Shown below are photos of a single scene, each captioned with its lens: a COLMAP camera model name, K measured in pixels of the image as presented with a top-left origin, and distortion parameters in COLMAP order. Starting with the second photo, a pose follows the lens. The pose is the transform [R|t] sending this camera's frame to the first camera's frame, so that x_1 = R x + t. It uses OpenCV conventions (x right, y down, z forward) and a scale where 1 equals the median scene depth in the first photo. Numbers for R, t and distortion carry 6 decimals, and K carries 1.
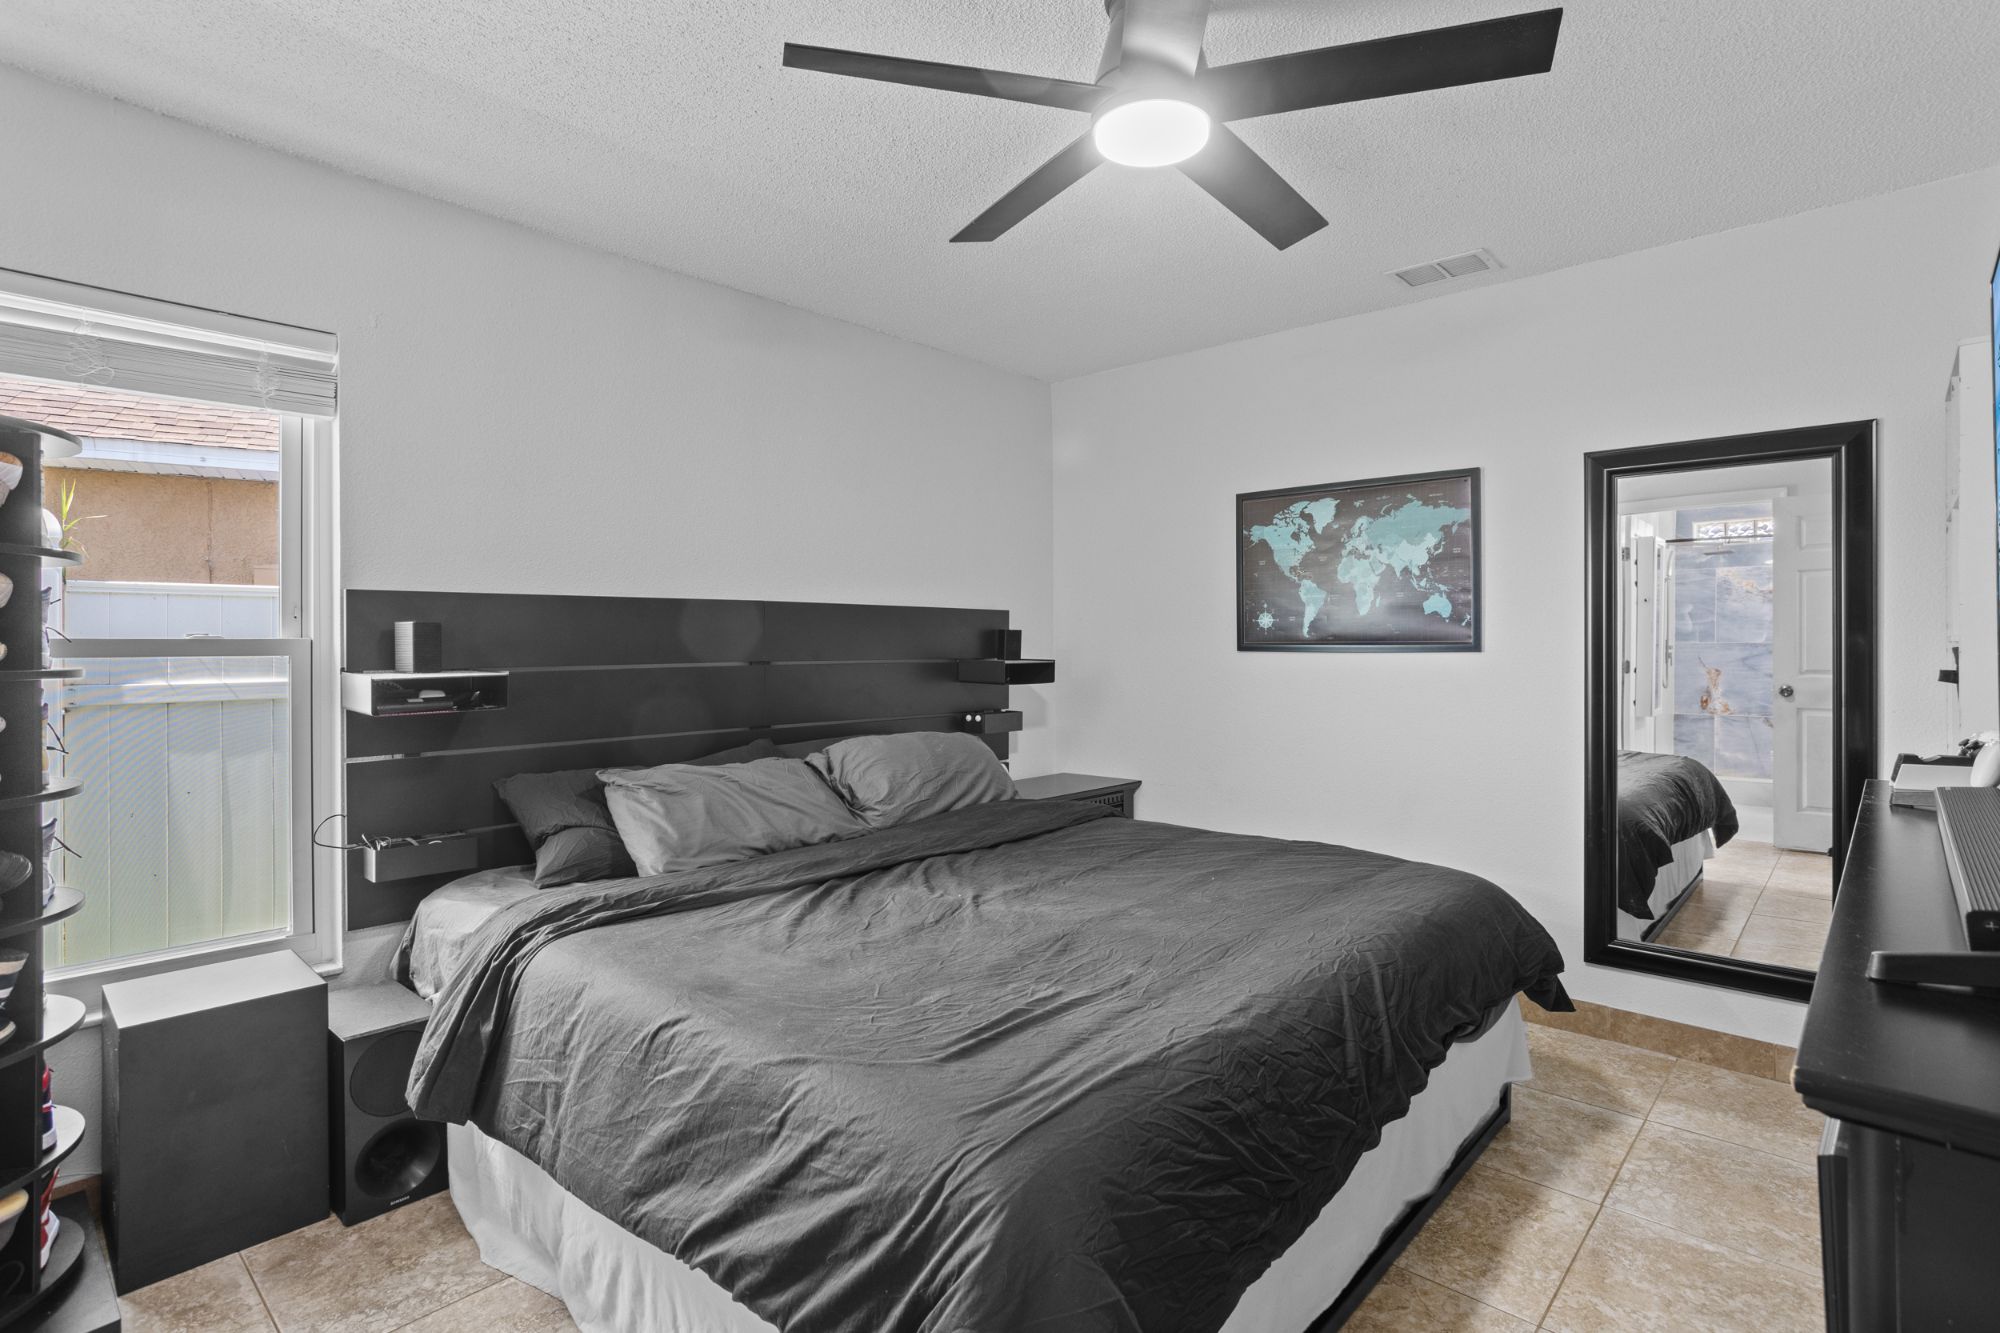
lens RADIAL K [[970.7, 0, 995.7], [0, 970.7, 658.0], [0, 0, 1]] dist [-0.000633, 0.000390]
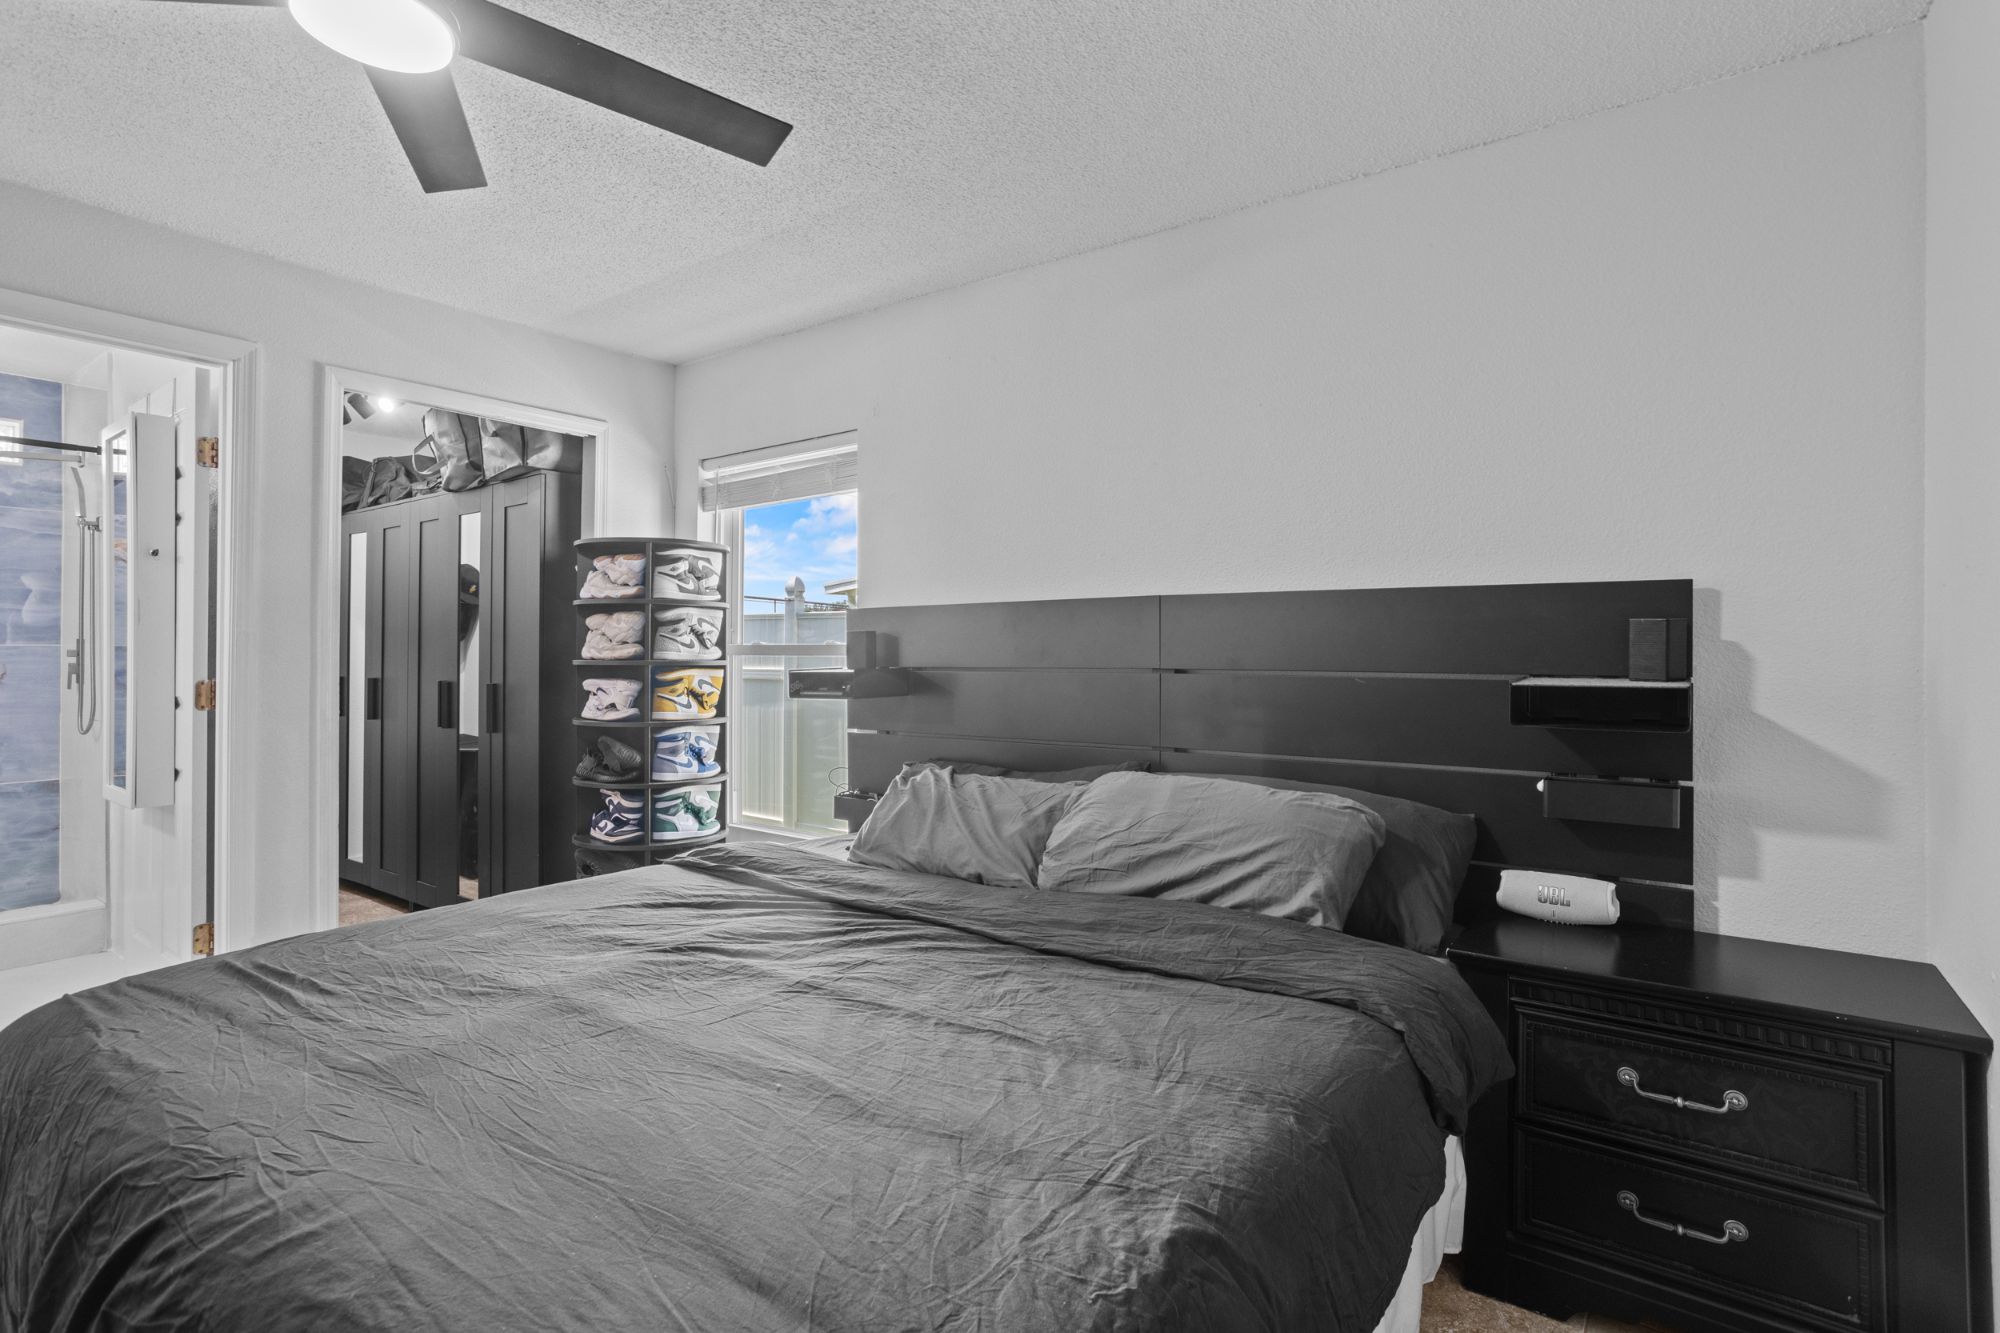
lens RADIAL K [[970.7, 0, 996.3], [0, 970.7, 654.3], [0, 0, 1]] dist [-0.000633, 0.000390]
pose [[0.109523, -0.008215, -0.993950, 0.750519], [-0.023940, 0.999654, -0.010900, 0.006553], [0.993696, 0.024989, 0.109289, 1.066797]]
